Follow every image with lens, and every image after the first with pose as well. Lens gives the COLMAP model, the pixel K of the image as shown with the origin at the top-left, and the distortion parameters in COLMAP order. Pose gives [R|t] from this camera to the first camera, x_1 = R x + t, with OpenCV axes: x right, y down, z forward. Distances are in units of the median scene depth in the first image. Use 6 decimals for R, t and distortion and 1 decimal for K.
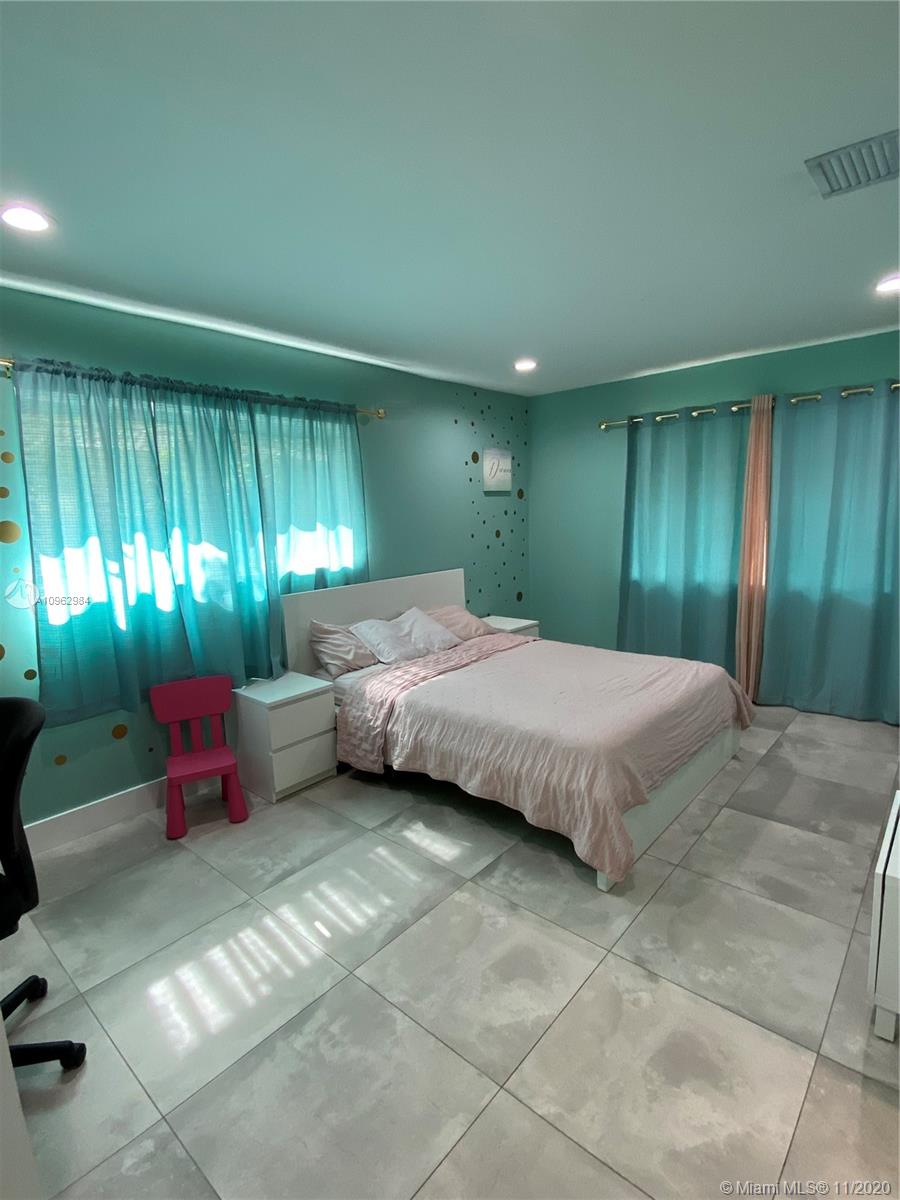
lens RADIAL K [[582.9, 0, 448.3], [0, 582.9, 598.6], [0, 0, 1]] dist [0.005238, -0.007019]
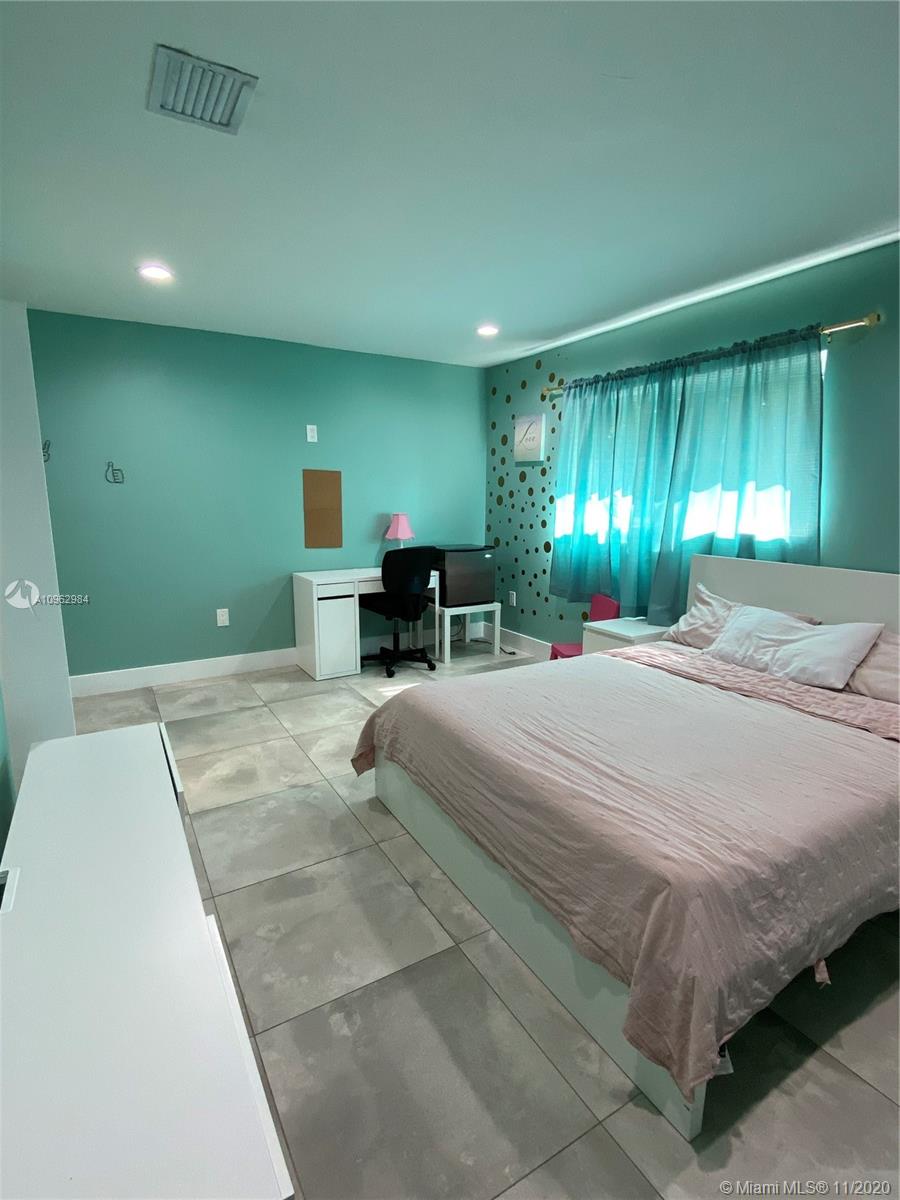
lens RADIAL K [[582.9, 0, 449.9], [0, 582.9, 602.8], [0, 0, 1]] dist [0.005238, -0.007019]
pose [[-0.302158, 0.210038, -0.929831, 0.911263], [-0.141002, 0.954846, 0.261509, -0.148060], [0.942772, 0.210125, -0.258898, 1.001208]]
